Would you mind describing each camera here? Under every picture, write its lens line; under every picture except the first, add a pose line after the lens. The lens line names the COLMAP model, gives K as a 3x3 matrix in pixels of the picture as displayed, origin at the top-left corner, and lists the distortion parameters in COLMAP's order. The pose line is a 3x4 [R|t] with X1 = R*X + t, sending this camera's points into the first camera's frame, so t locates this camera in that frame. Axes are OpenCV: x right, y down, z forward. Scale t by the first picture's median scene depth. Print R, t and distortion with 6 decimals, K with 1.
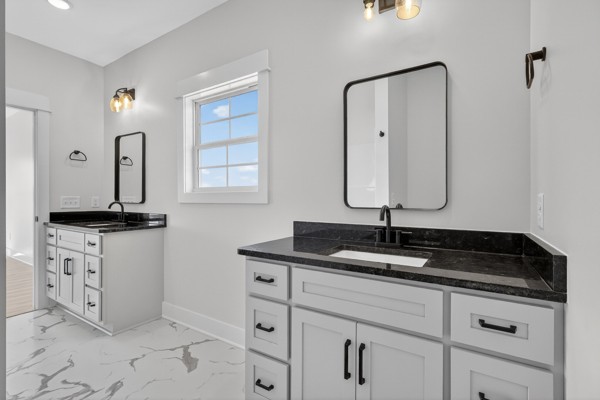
lens RADIAL K [[282.8, 0, 298.3], [0, 282.8, 201.8], [0, 0, 1]] dist [-0.000918, -0.000058]
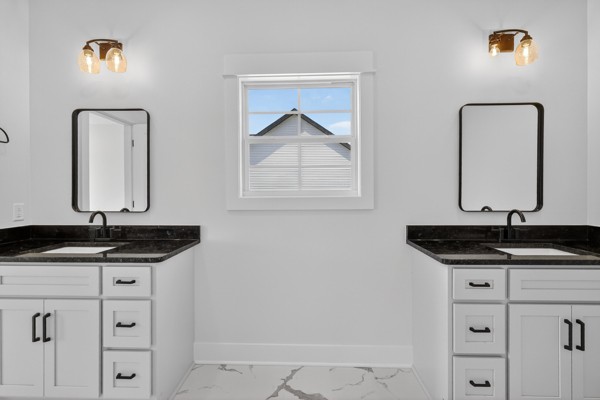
lens RADIAL K [[275.4, 0, 300.1], [0, 275.4, 196.8], [0, 0, 1]] dist [0.000534, 0.000164]
pose [[0.859535, -0.011081, 0.510956, -0.645653], [0.011858, 0.999928, 0.001737, -0.032152], [-0.510939, 0.004566, 0.859605, 0.244642]]
